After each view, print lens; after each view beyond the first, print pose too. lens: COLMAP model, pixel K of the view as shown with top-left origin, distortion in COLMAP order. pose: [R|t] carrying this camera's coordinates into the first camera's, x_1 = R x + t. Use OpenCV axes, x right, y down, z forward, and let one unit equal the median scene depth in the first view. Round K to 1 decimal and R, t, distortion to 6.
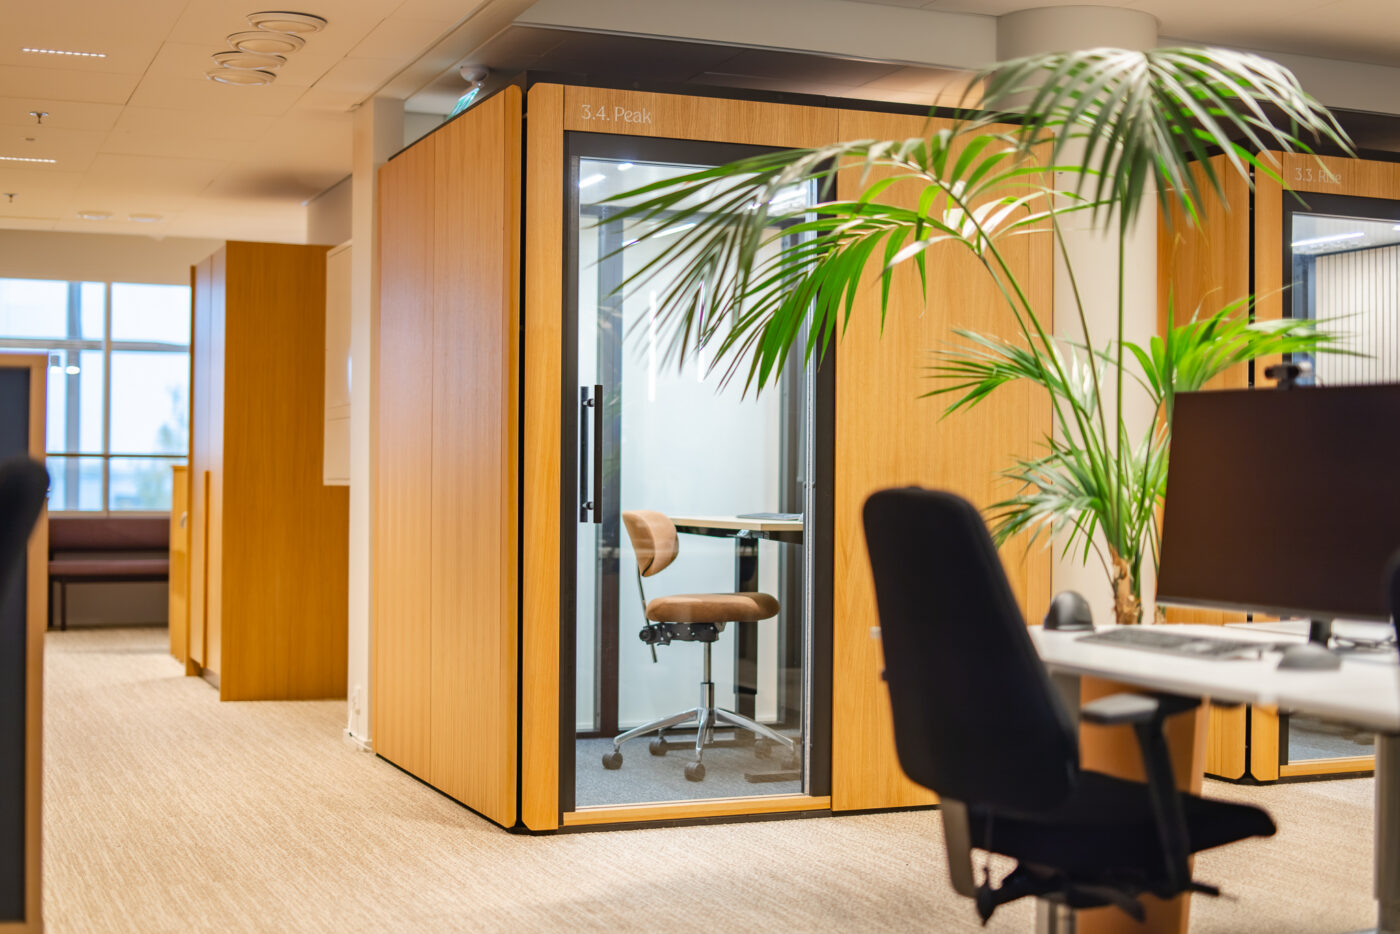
lens RADIAL K [[1970.1, 0, 706.3], [0, 1970.1, 473.3], [0, 0, 1]] dist [-0.083384, 0.000000]
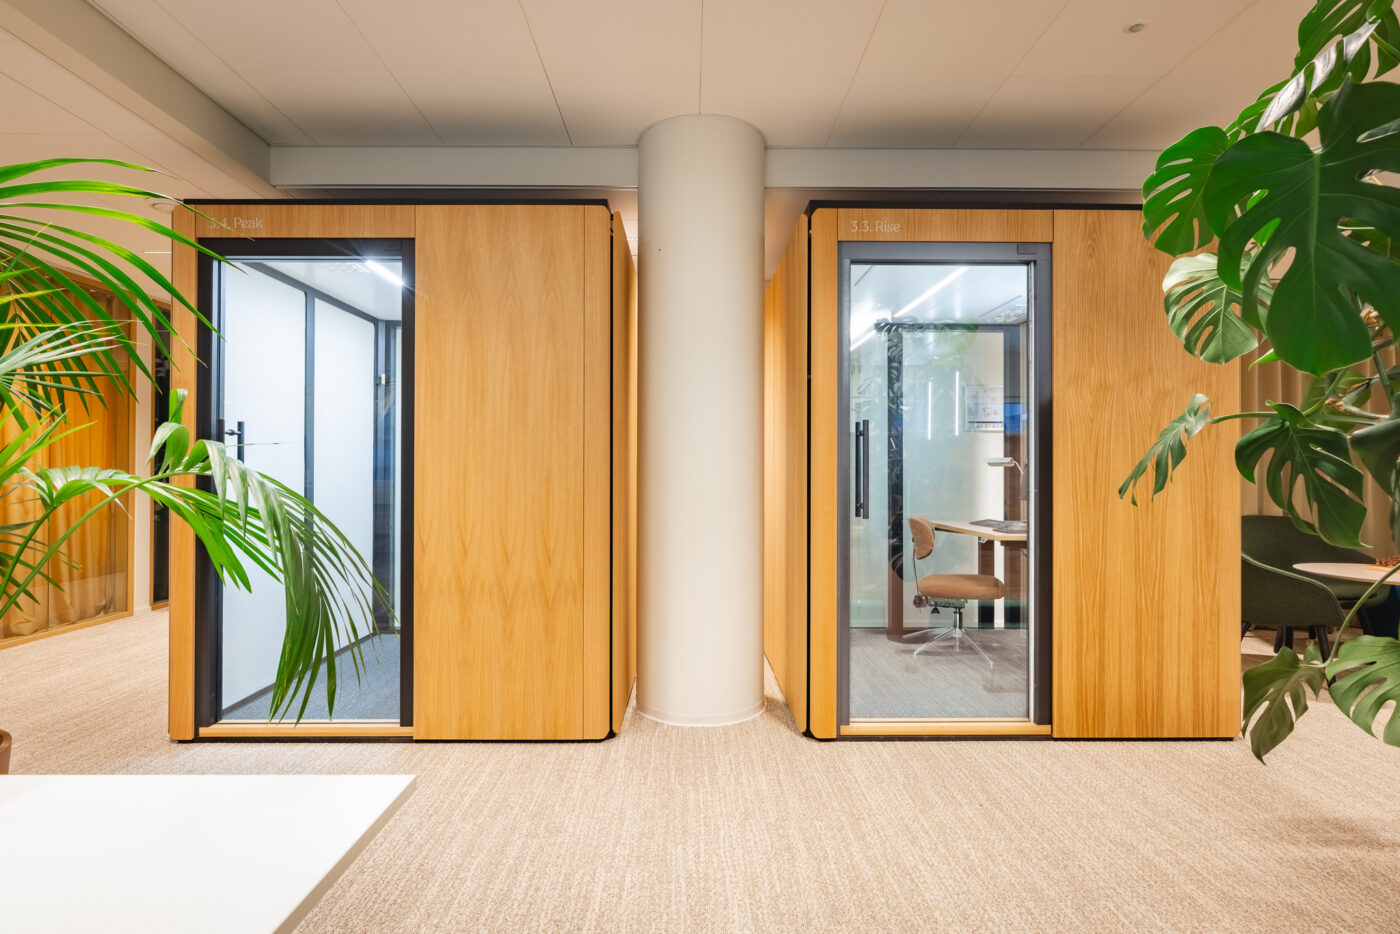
lens RADIAL K [[701.4, 0, 696.9], [0, 701.4, 458.0], [0, 0, 1]] dist [-0.003130, -0.000004]
pose [[0.926358, -0.009887, -0.376514, 0.375508], [0.006892, 0.999933, -0.009301, -0.009279], [0.376581, 0.006021, 0.926364, 0.571958]]
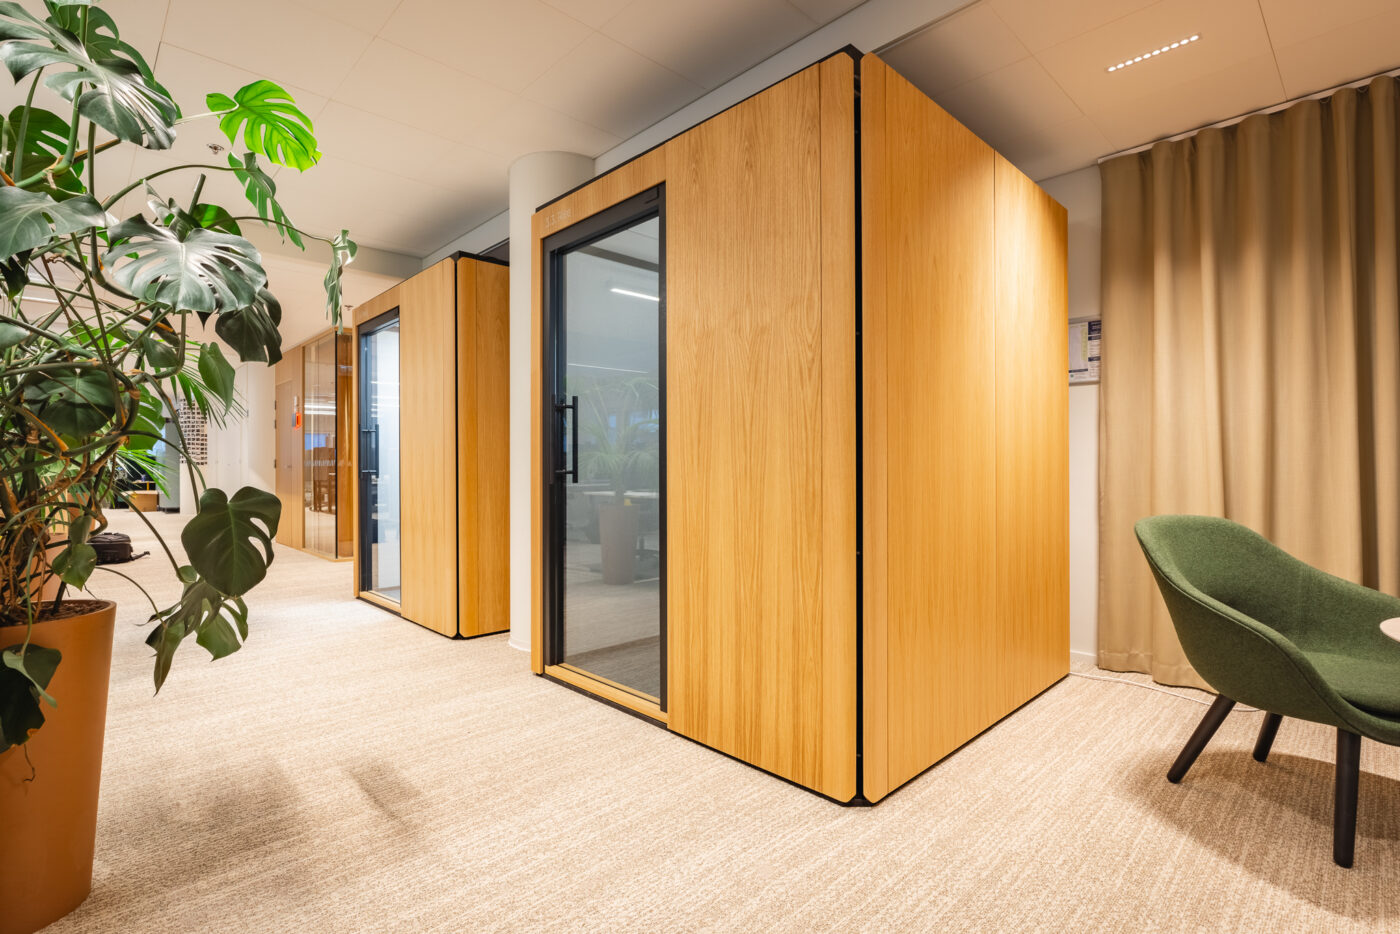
lens RADIAL K [[701.4, 0, 698.0], [0, 701.4, 453.3], [0, 0, 1]] dist [-0.003130, -0.000004]
pose [[0.343630, -0.017891, -0.938935, 0.785296], [0.014716, 0.999798, -0.013665, 0.012908], [0.938990, -0.009121, 0.343824, 0.934760]]
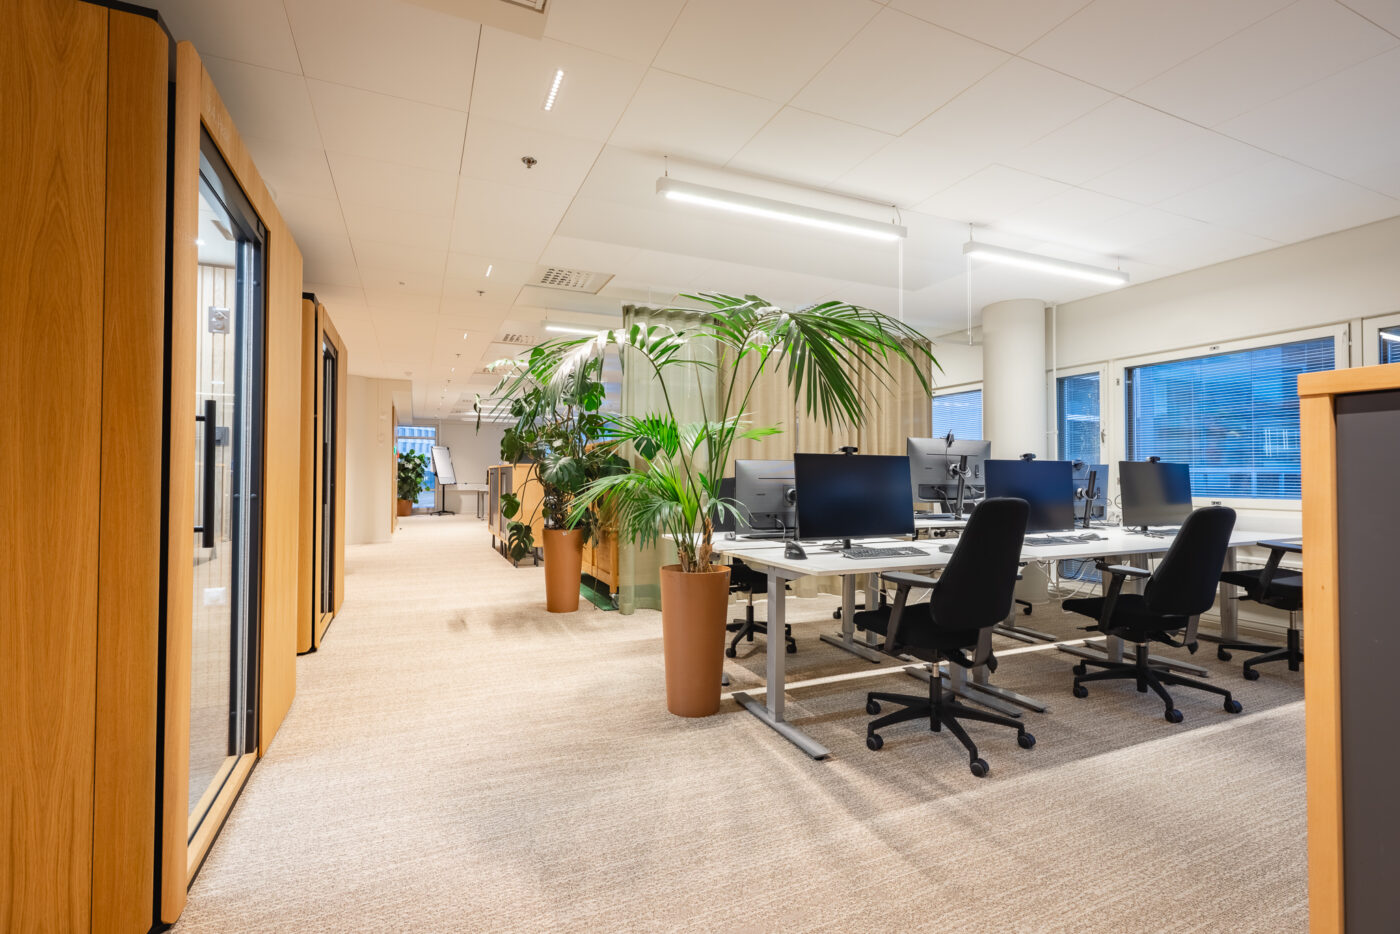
lens RADIAL K [[620.7, 0, 690.5], [0, 620.7, 467.5], [0, 0, 1]] dist [0.001588, -0.000202]
pose [[-0.026520, 0.005626, 0.999632, -0.304514], [-0.006714, 0.999961, -0.005806, -0.010780], [-0.999626, -0.006865, -0.026482, 0.663622]]
